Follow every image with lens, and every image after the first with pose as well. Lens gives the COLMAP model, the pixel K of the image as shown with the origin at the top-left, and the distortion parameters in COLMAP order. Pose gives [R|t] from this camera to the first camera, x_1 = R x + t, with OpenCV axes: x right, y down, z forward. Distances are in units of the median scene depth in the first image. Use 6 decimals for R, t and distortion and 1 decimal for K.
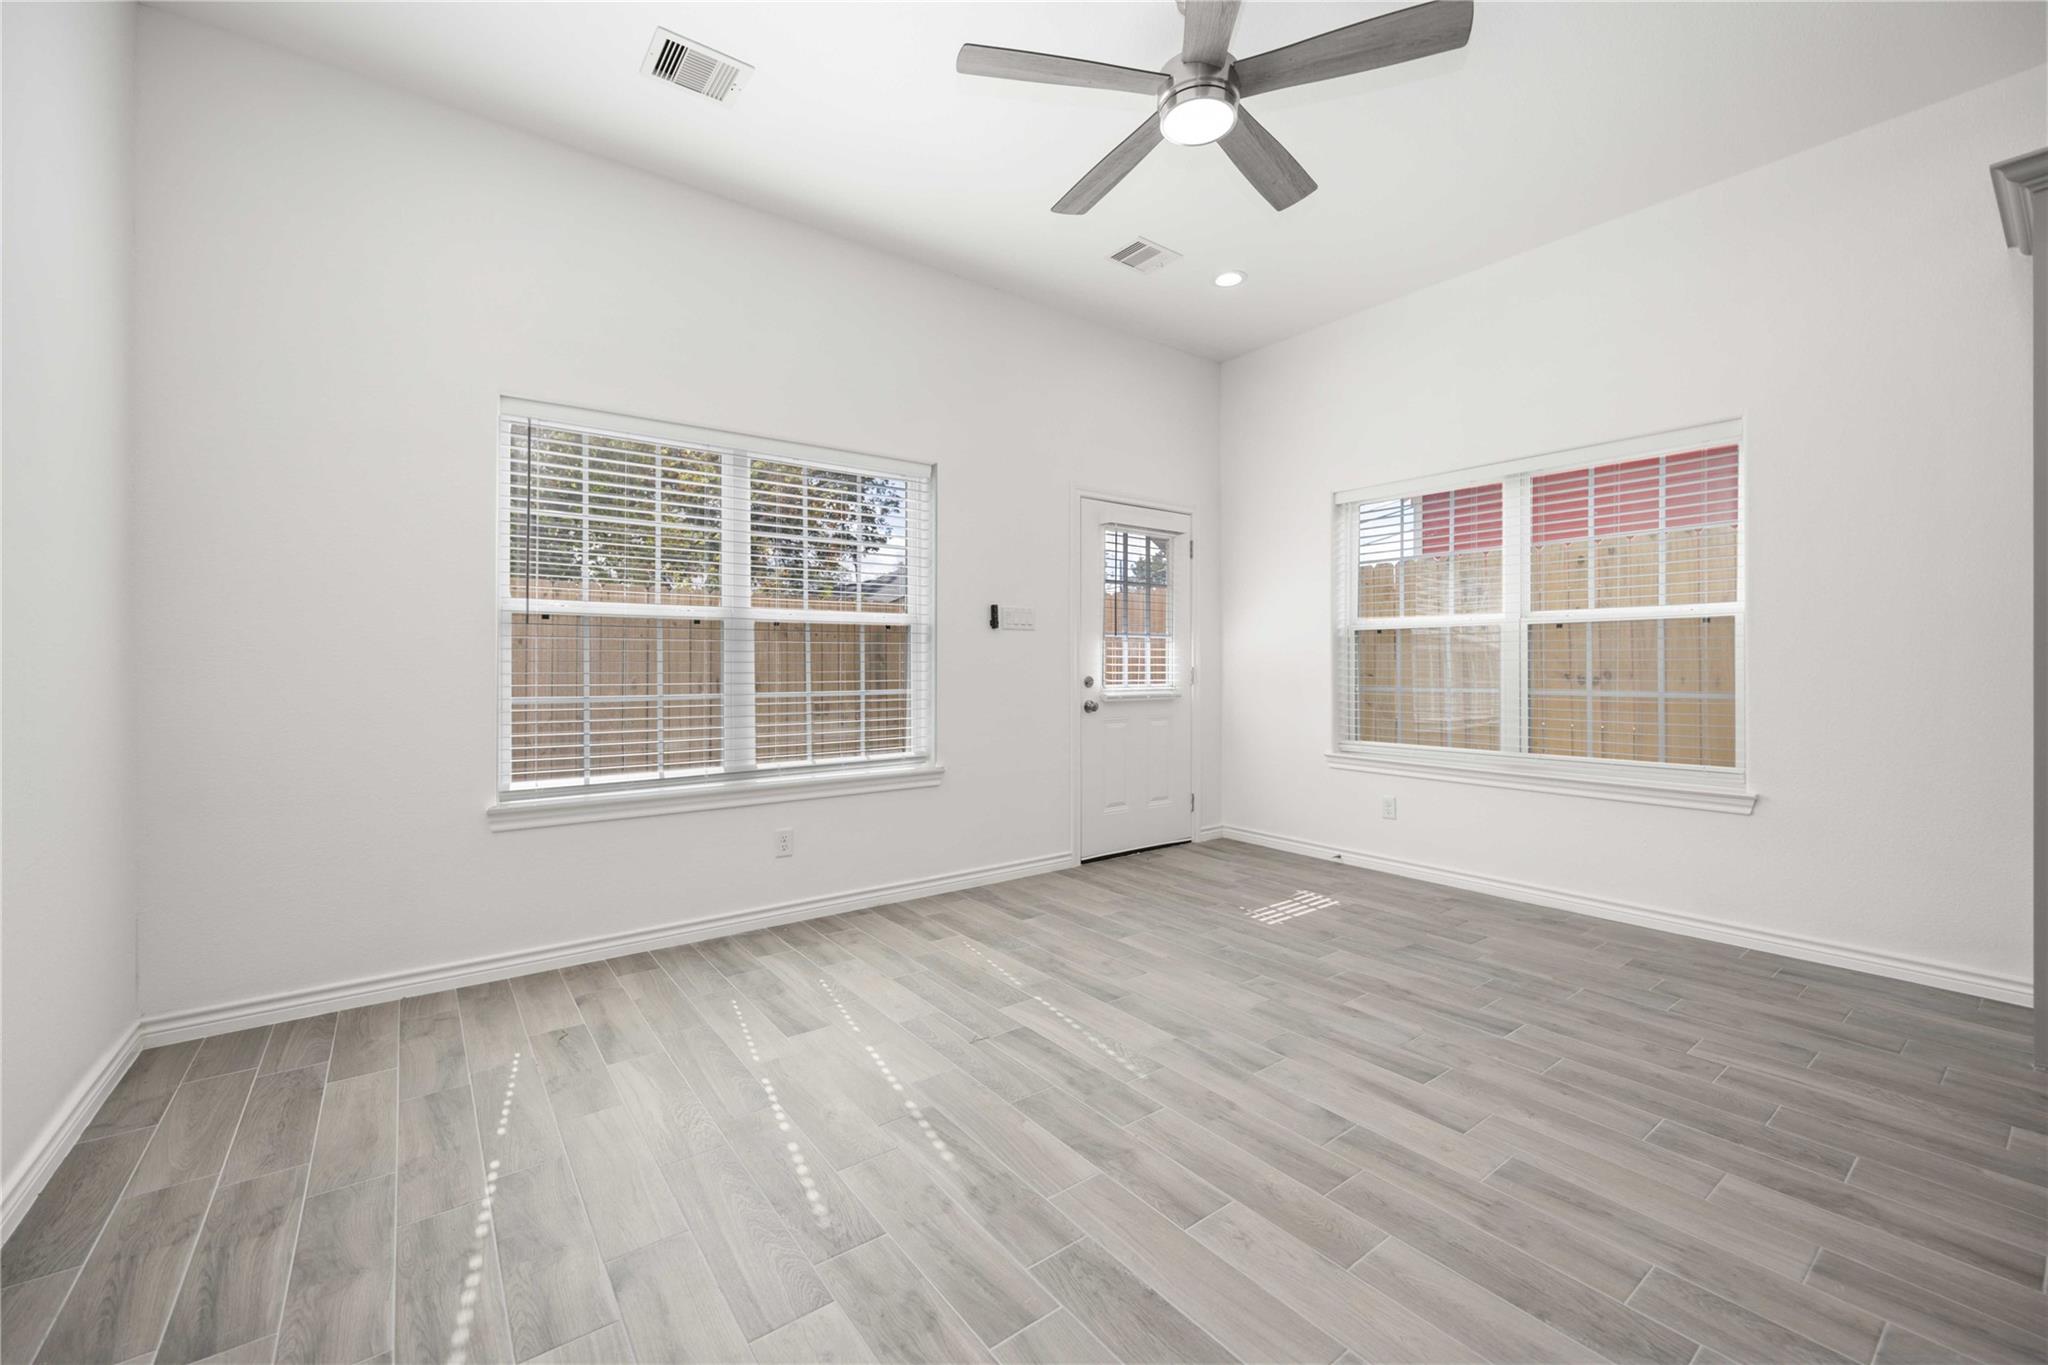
lens RADIAL K [[826.0, 0, 1038.1], [0, 826.0, 665.3], [0, 0, 1]] dist [0.000021, 0.000111]
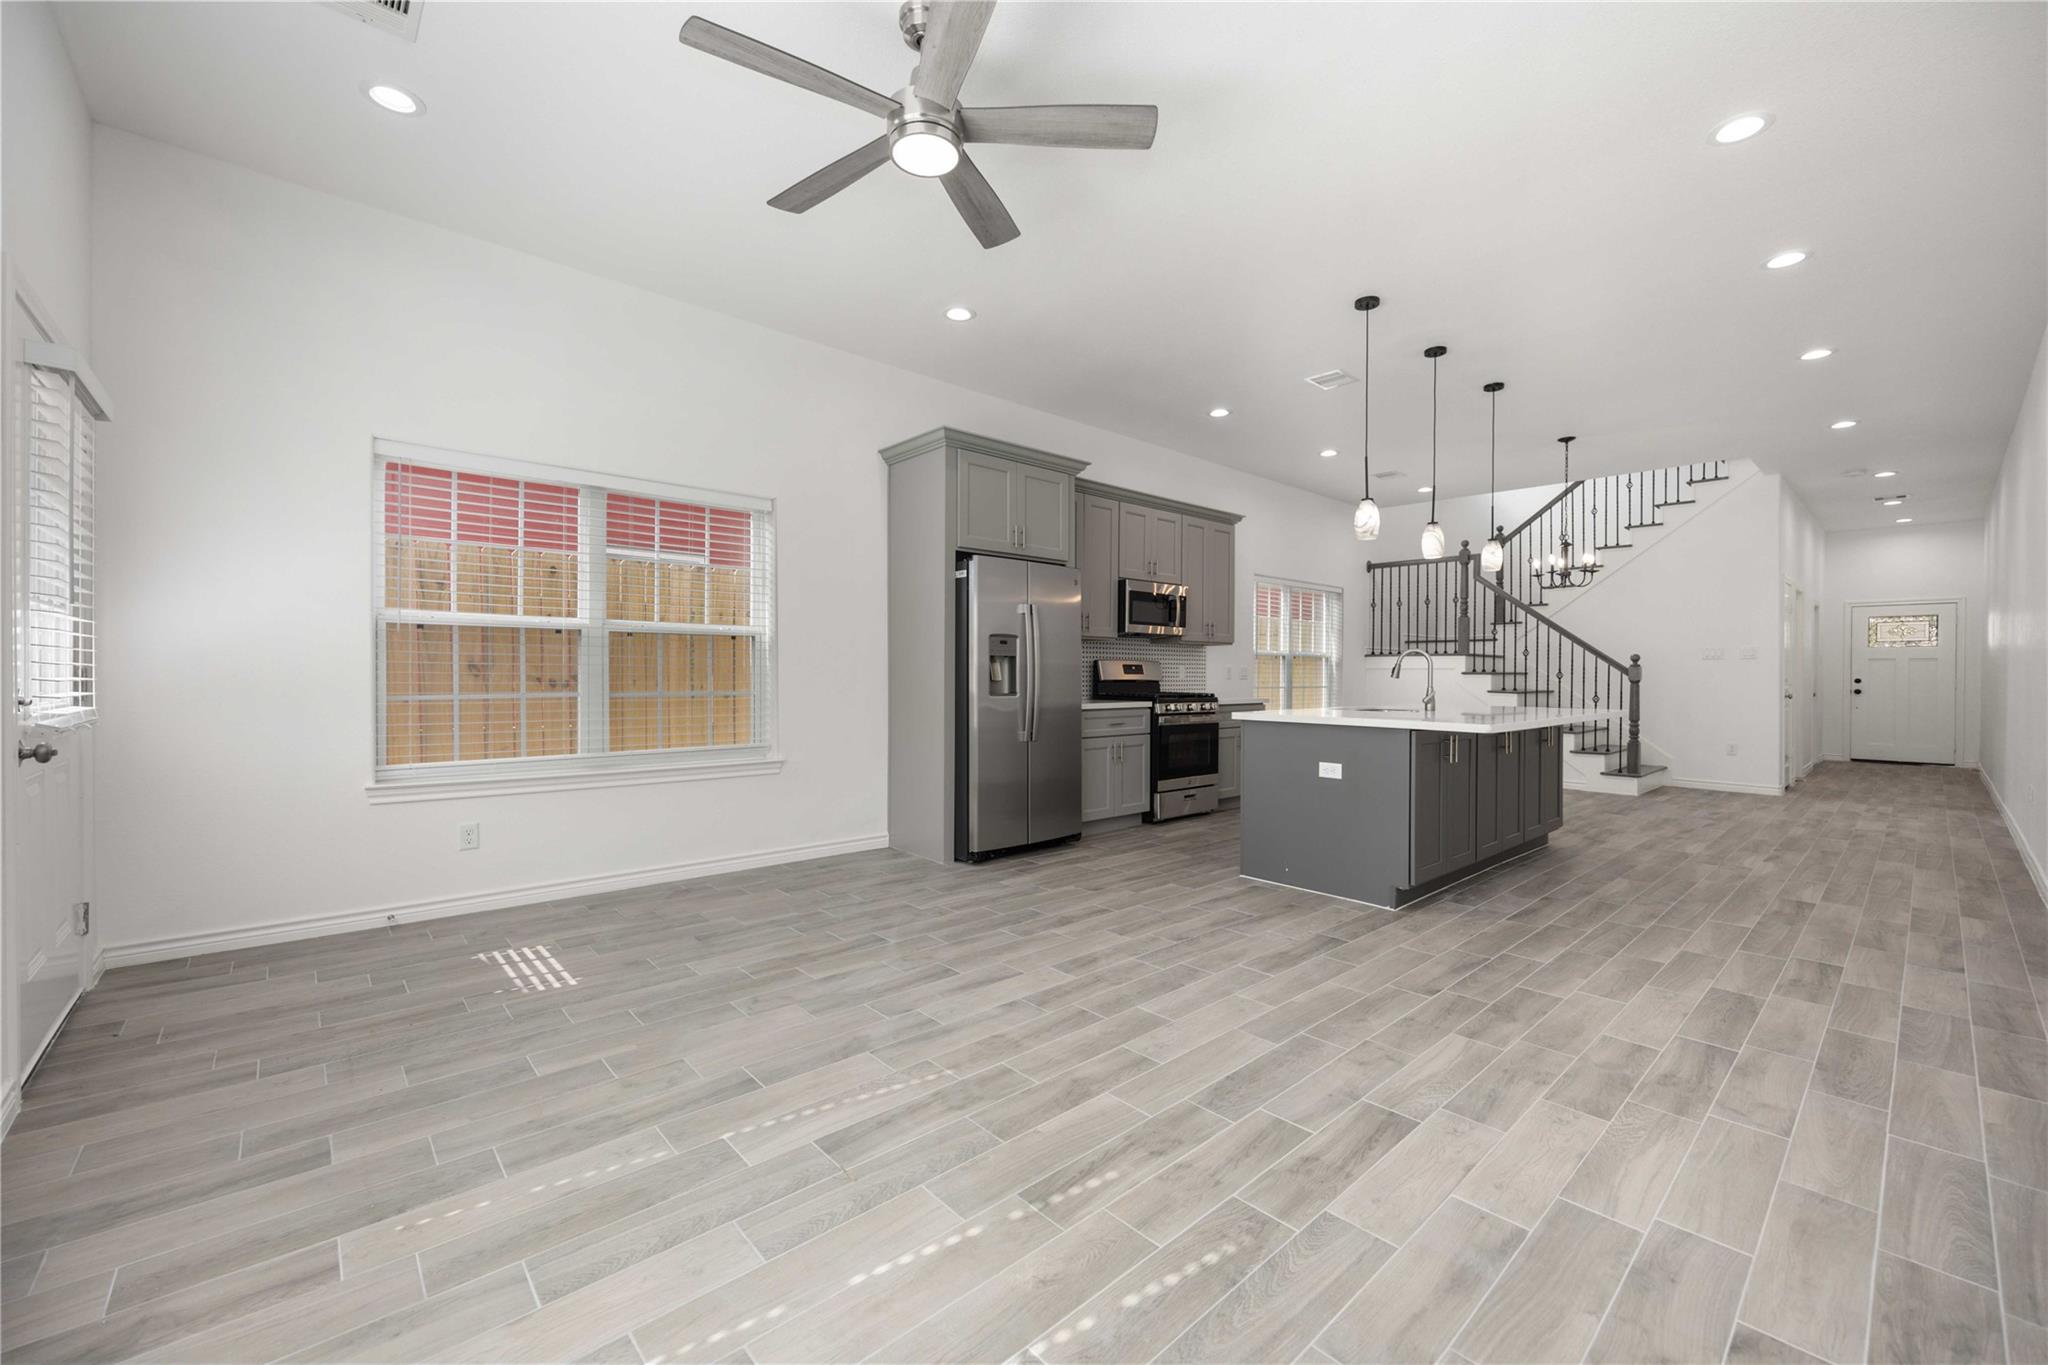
lens RADIAL K [[826.0, 0, 1006.0], [0, 826.0, 670.4], [0, 0, 1]] dist [0.000021, 0.000111]
pose [[-0.079949, 0.007351, 0.996772, -0.679135], [-0.008979, 0.999927, -0.008094, 0.006207], [-0.996758, -0.009597, -0.079877, 0.762217]]
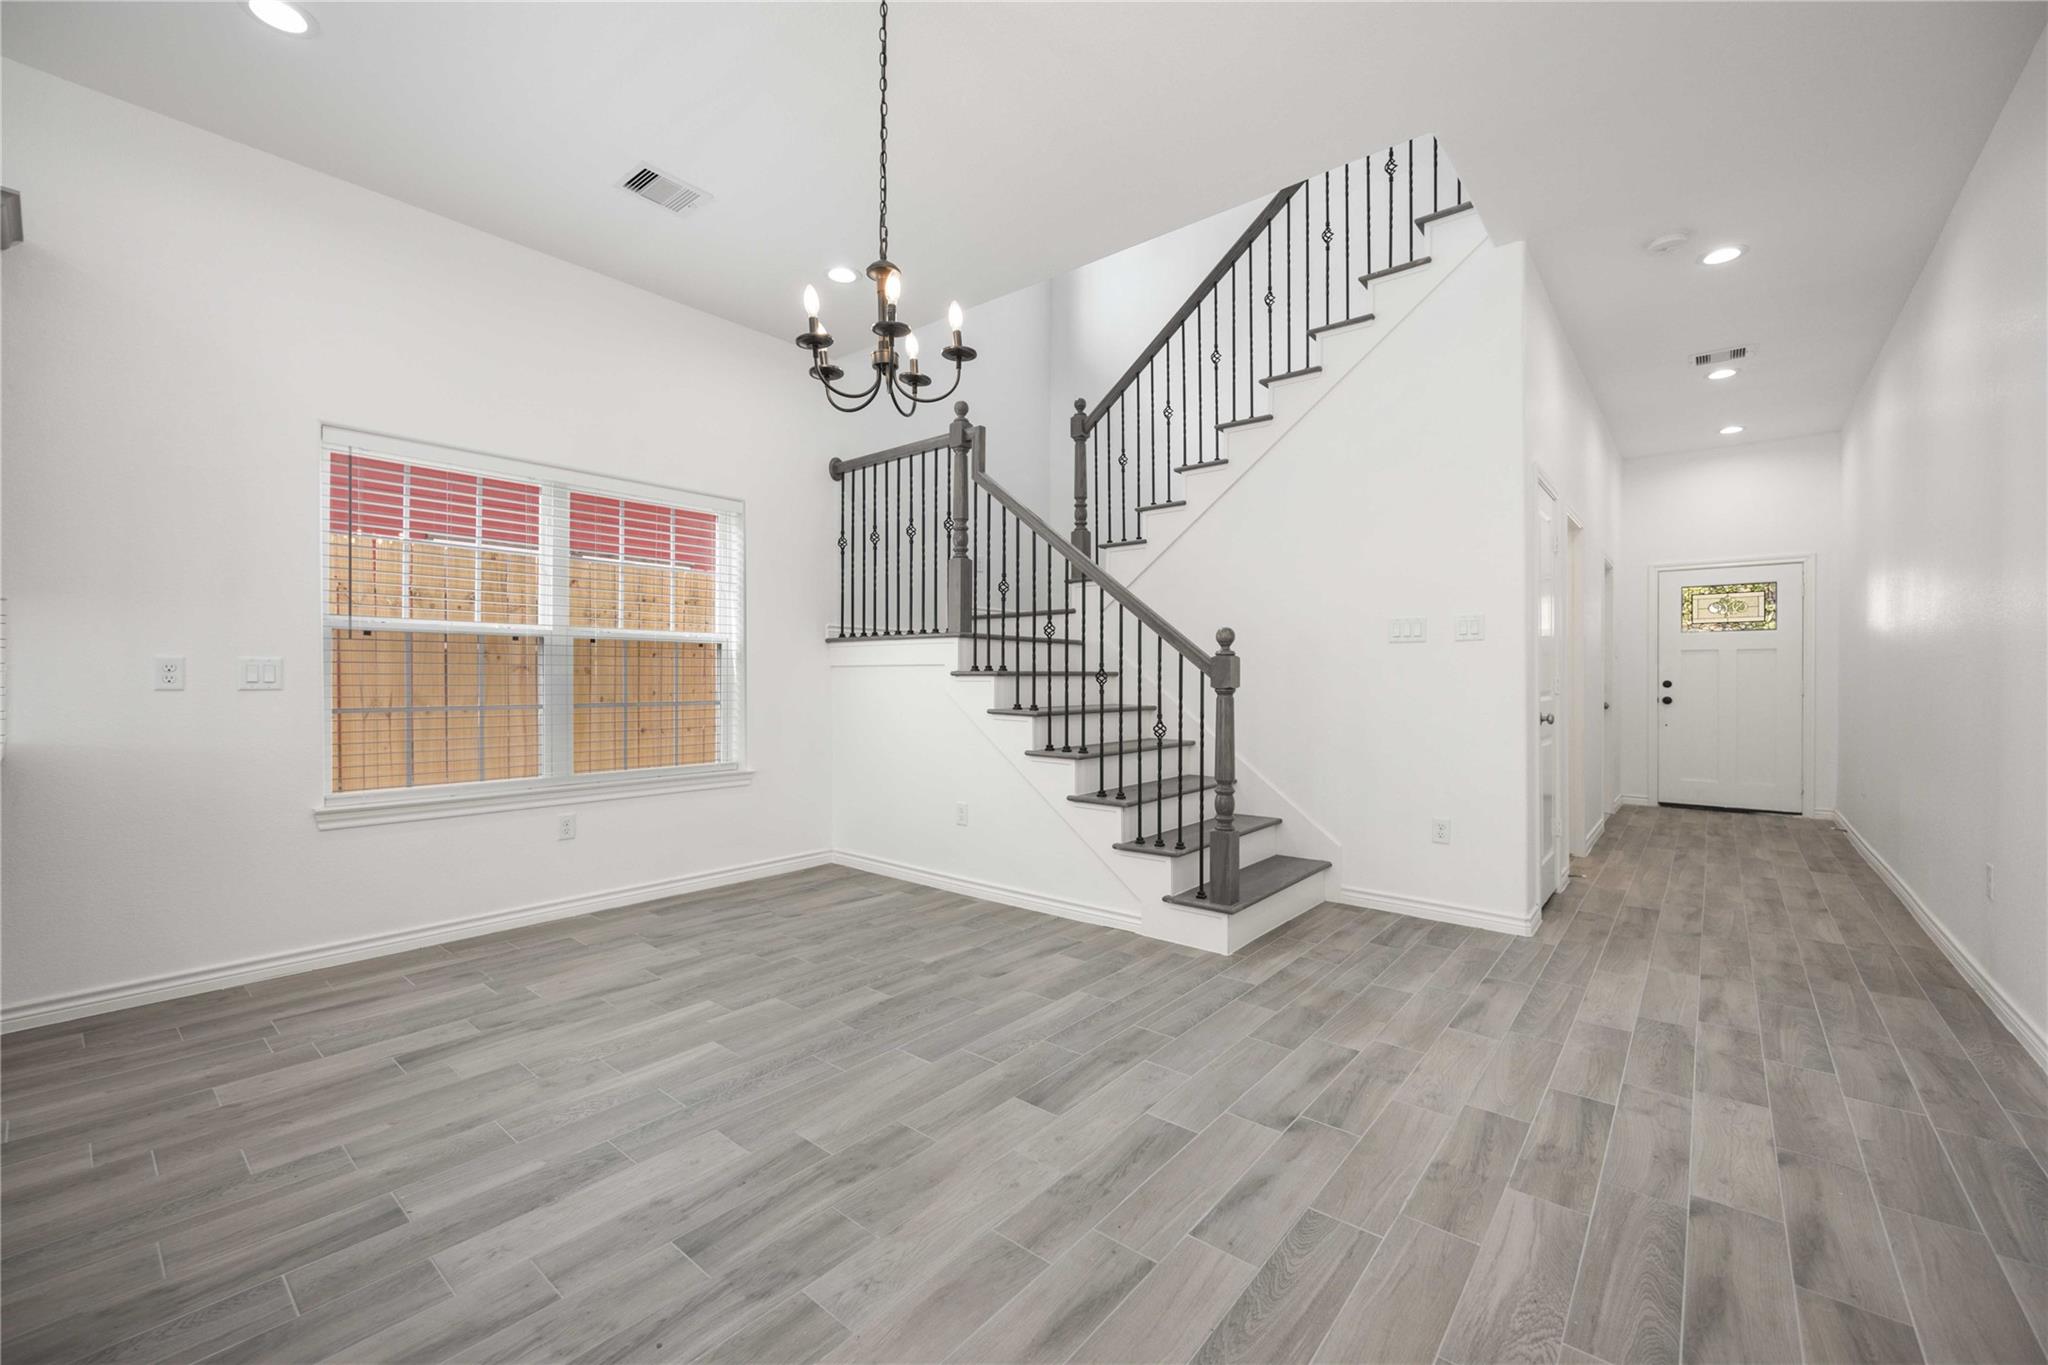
lens RADIAL K [[826.0, 0, 1012.3], [0, 826.0, 679.0], [0, 0, 1]] dist [0.000021, 0.000111]
pose [[-0.216424, 0.013321, 0.976209, -0.311170], [0.000576, 0.999908, -0.013517, 0.006046], [-0.976299, -0.002363, -0.216412, 0.326625]]
